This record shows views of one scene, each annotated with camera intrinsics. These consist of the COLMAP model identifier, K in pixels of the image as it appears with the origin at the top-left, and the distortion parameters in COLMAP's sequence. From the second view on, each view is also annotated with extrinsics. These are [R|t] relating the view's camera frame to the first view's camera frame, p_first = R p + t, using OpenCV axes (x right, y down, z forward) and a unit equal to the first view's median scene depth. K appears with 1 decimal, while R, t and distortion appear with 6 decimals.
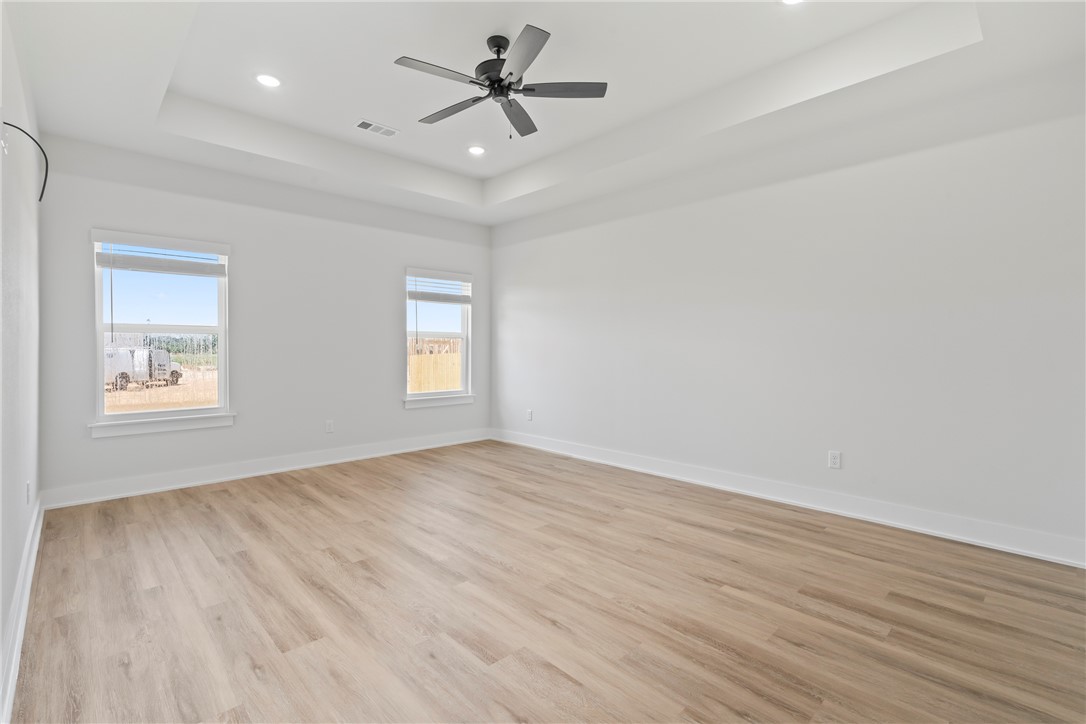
lens RADIAL K [[496.8, 0, 543.6], [0, 496.8, 359.3], [0, 0, 1]] dist [-0.000192, 0.000280]
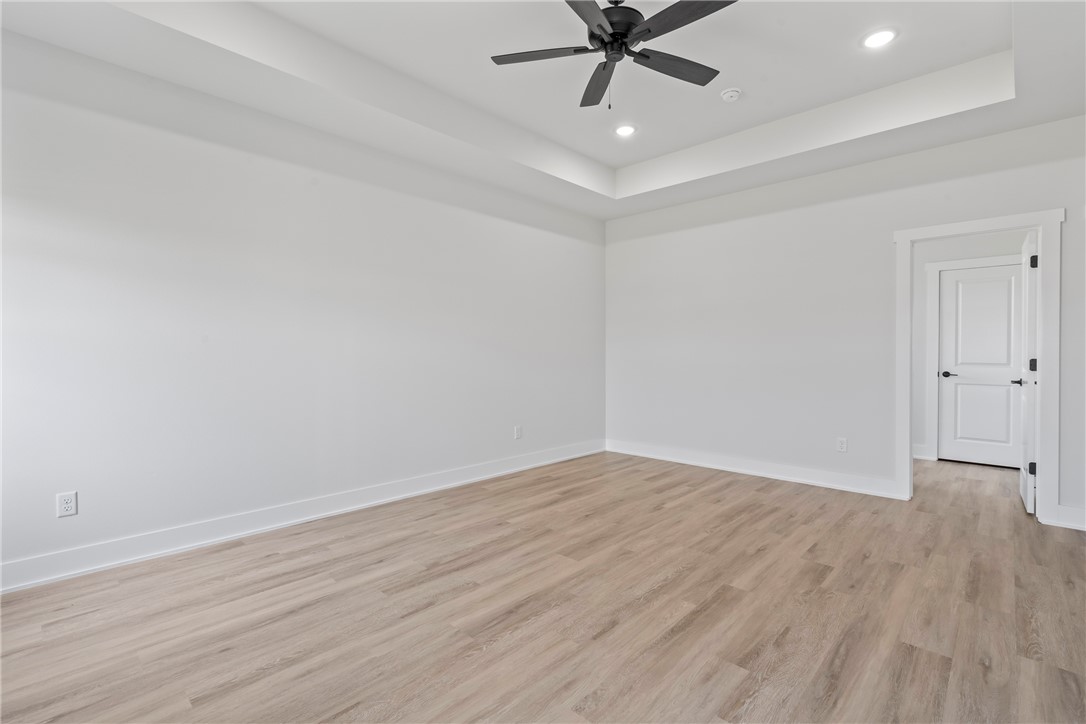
lens RADIAL K [[496.8, 0, 543.3], [0, 496.8, 359.9], [0, 0, 1]] dist [-0.000192, 0.000280]
pose [[-0.055861, -0.012921, 0.998355, -1.102142], [0.019268, 0.999716, 0.014016, -0.022218], [-0.998253, 0.020020, -0.055597, 1.401679]]
